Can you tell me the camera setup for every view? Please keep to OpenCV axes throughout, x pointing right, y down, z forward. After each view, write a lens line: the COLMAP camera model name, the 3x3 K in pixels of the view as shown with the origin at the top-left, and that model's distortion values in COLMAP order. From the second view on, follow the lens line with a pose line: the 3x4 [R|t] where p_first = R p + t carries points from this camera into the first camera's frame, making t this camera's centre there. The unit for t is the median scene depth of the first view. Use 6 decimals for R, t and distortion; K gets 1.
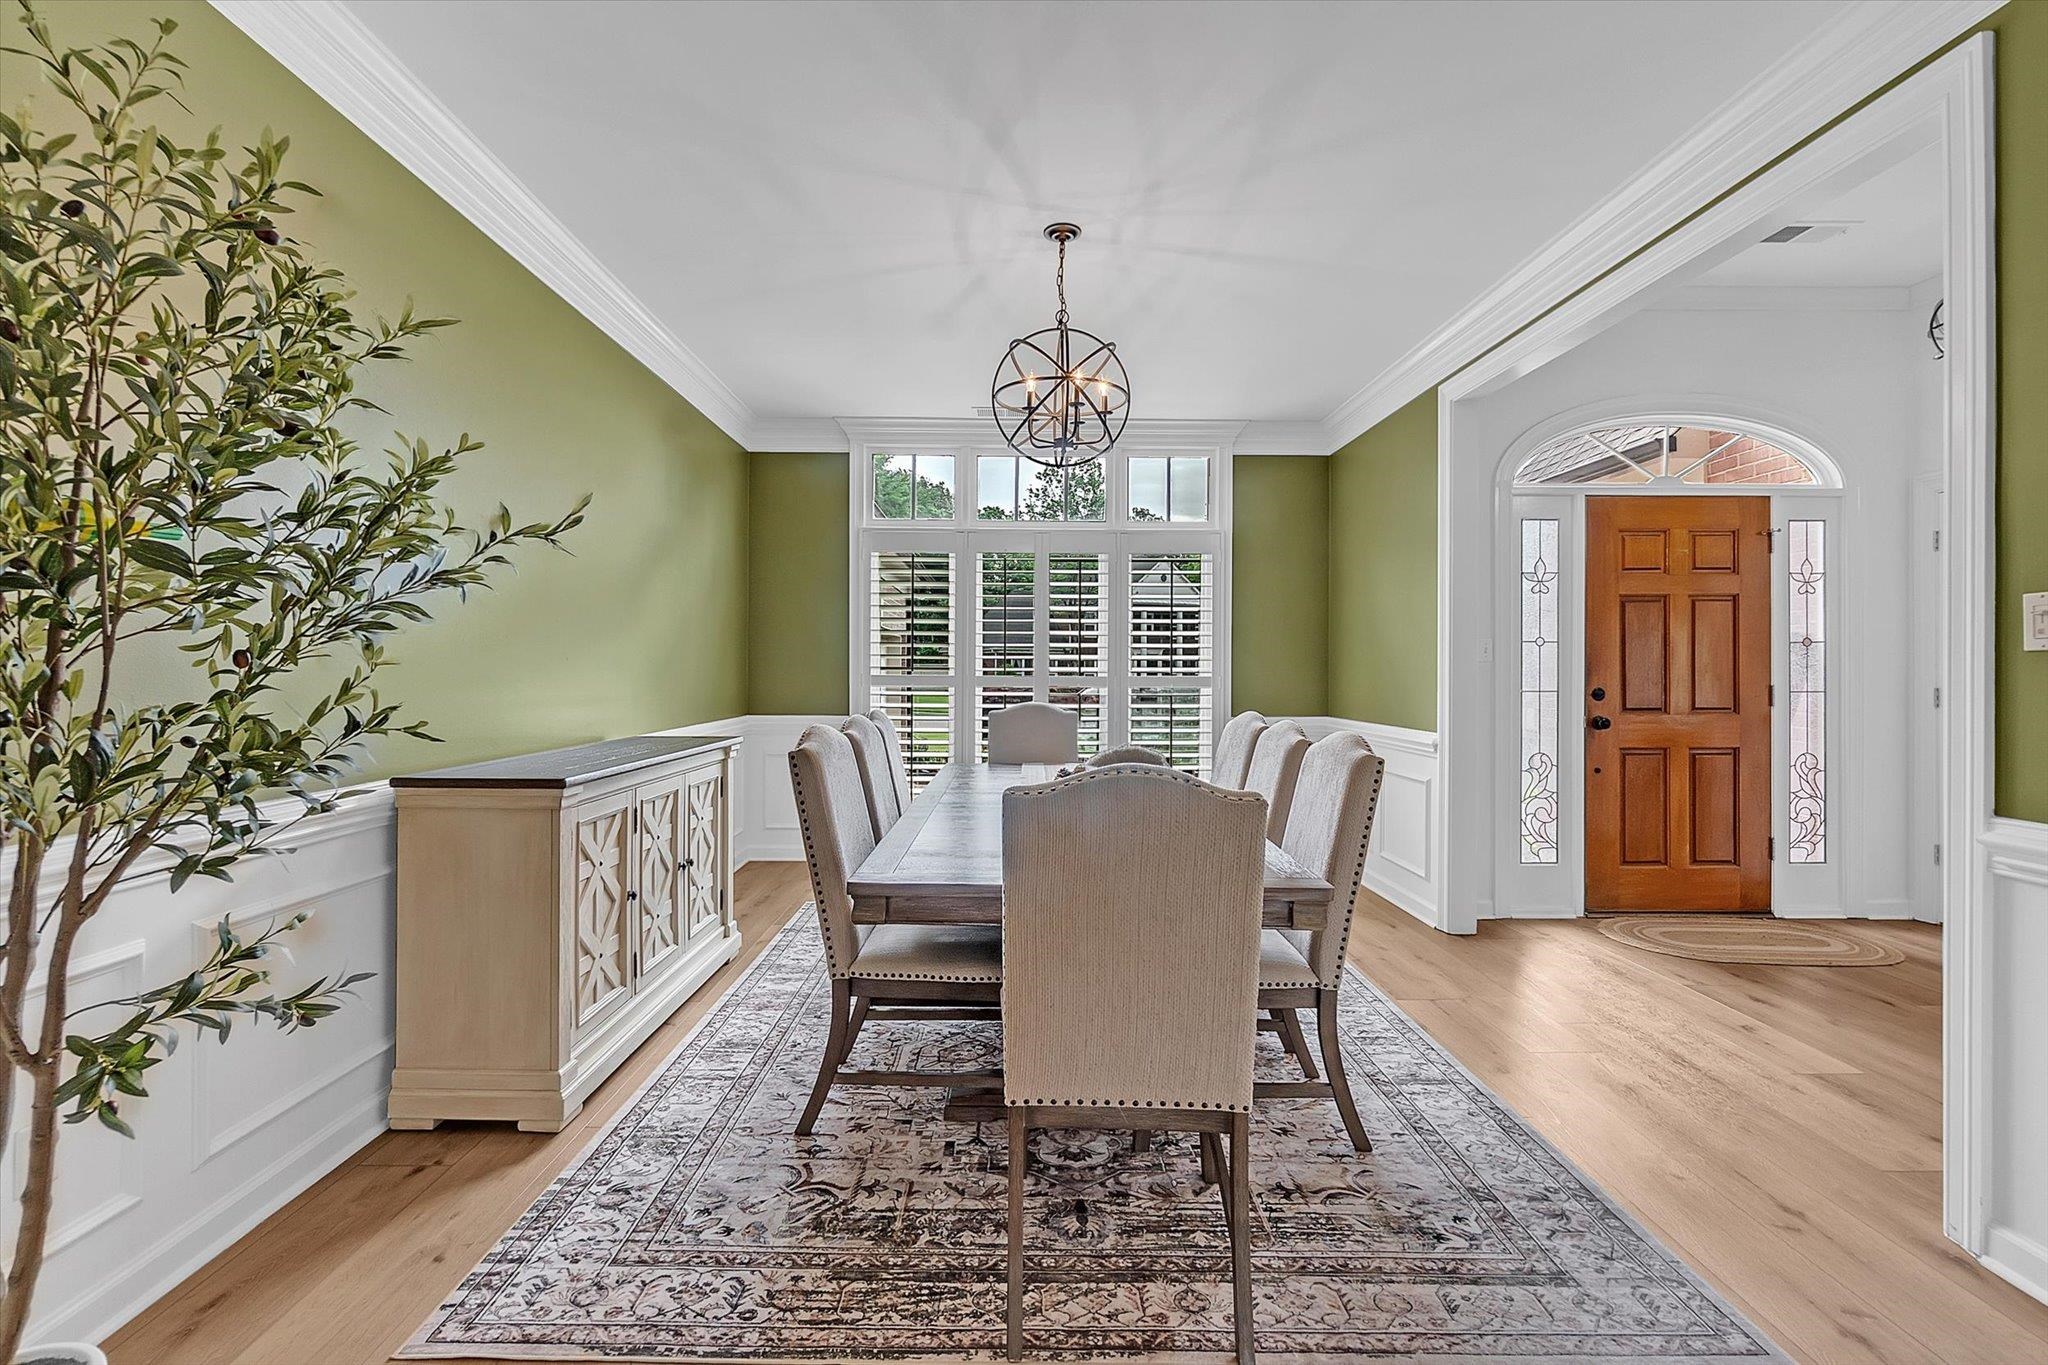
lens RADIAL K [[898.1, 0, 1017.5], [0, 898.1, 677.2], [0, 0, 1]] dist [-0.006603, 0.002005]
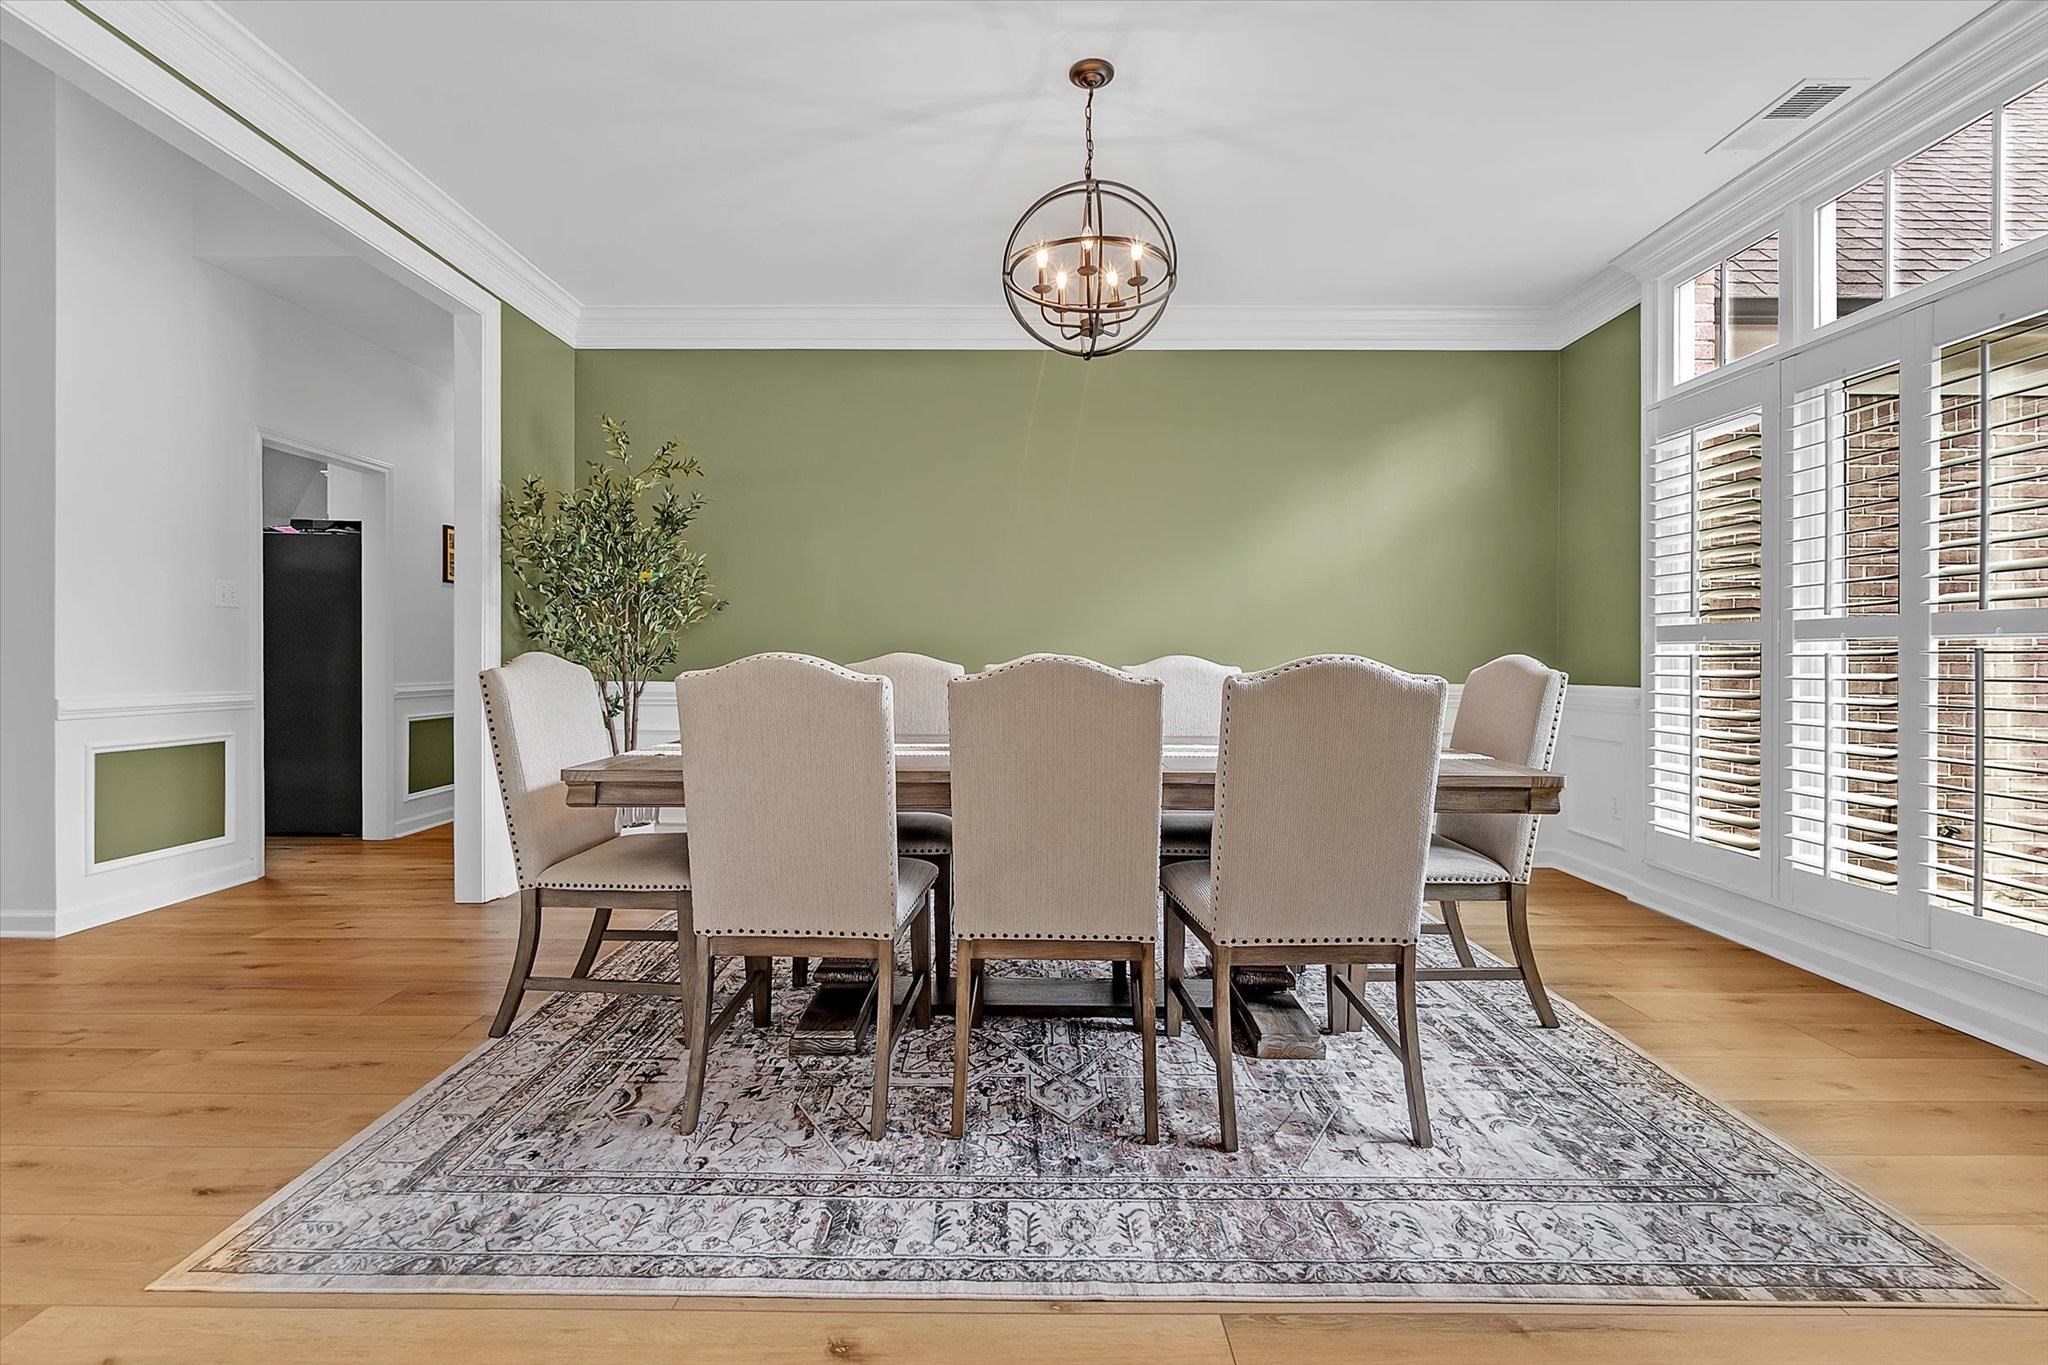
lens RADIAL K [[898.1, 0, 1017.8], [0, 898.1, 673.9], [0, 0, 1]] dist [-0.006603, 0.002005]
pose [[-0.014009, 0.012638, -0.999822, 1.433736], [-0.007740, 0.999889, 0.012748, 0.081026], [0.999872, 0.007917, -0.013910, 1.529726]]
